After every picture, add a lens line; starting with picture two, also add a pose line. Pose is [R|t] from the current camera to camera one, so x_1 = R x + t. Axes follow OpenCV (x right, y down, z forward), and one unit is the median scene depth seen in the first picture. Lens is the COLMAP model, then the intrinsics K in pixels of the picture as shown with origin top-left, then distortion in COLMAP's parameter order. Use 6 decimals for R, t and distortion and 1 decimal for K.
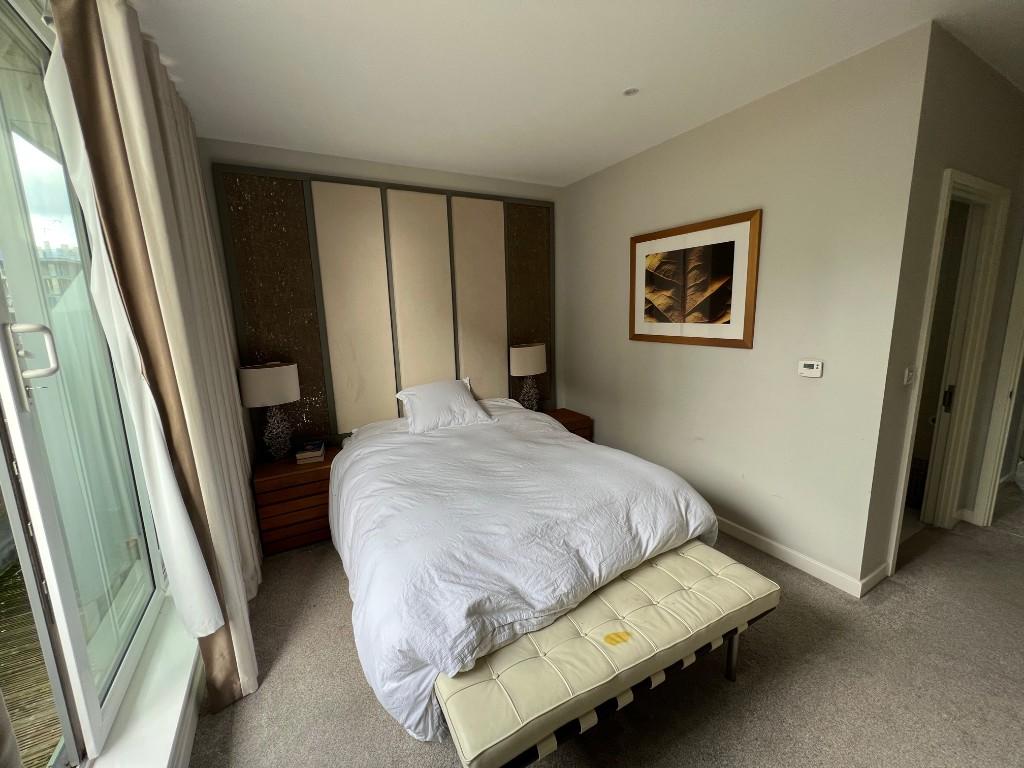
lens RADIAL K [[410.5, 0, 507.0], [0, 410.5, 384.3], [0, 0, 1]] dist [-0.000215, 0.000267]
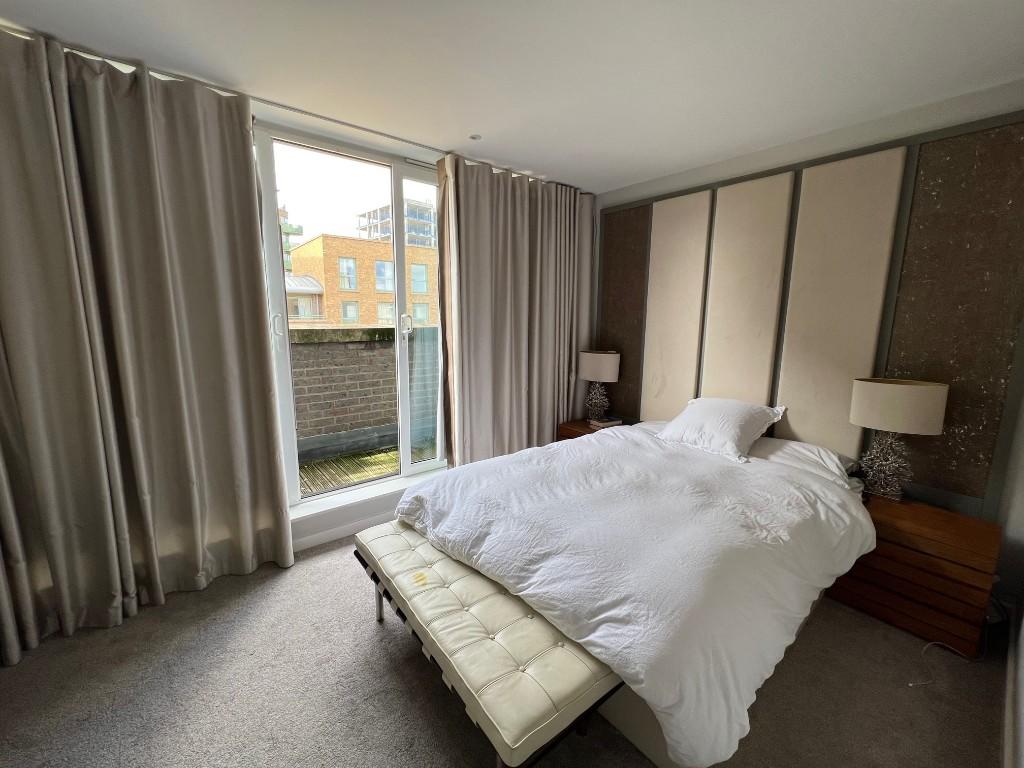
lens RADIAL K [[410.5, 0, 507.8], [0, 410.5, 378.9], [0, 0, 1]] dist [-0.000215, 0.000267]
pose [[0.177912, 0.186456, -0.966220, 0.720947], [-0.192775, 0.969464, 0.151586, -0.110359], [0.964979, 0.159294, 0.208424, 0.458462]]
